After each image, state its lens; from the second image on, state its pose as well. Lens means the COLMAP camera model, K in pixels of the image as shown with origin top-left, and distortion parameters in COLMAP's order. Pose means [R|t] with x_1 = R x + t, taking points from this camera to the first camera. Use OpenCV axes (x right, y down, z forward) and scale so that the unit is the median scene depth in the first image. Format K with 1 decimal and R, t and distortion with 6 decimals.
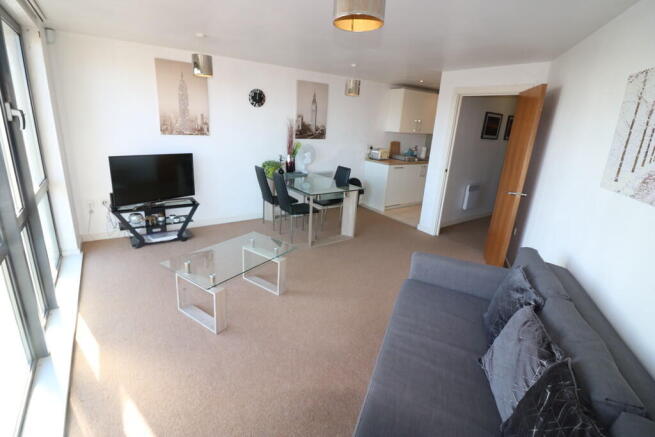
lens RADIAL K [[307.2, 0, 325.5], [0, 307.2, 215.0], [0, 0, 1]] dist [0.000498, -0.000005]
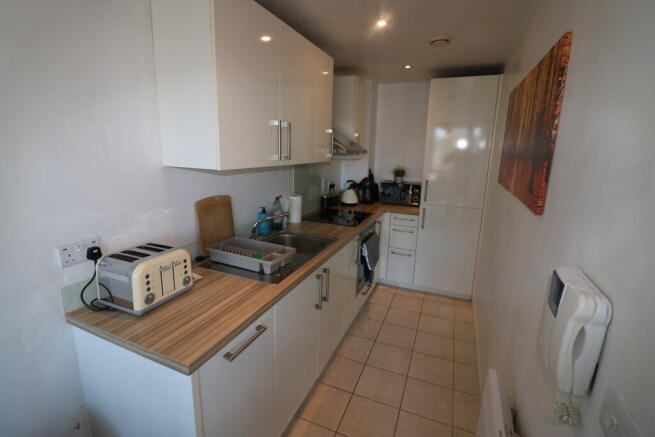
lens RADIAL K [[304.7, 0, 325.8], [0, 304.7, 210.7], [0, 0, 1]] dist [0.003202, -0.019566]
pose [[0.847486, -0.143027, 0.511186, 0.210441], [0.179393, 0.983526, -0.022226, -0.250076], [-0.499586, 0.110540, 0.859183, 0.874684]]
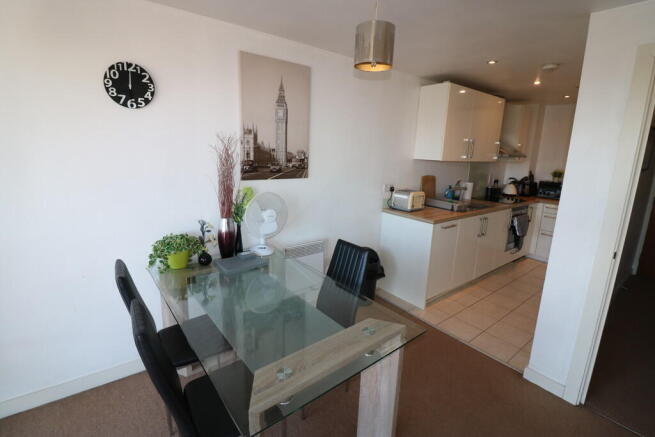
lens RADIAL K [[304.7, 0, 325.8], [0, 304.7, 210.7], [0, 0, 1]] dist [0.003202, -0.019566]
pose [[0.998441, -0.030054, 0.047035, 0.003941], [0.034500, 0.994709, -0.096767, -0.152951], [-0.043878, 0.098239, 0.994195, 0.541762]]
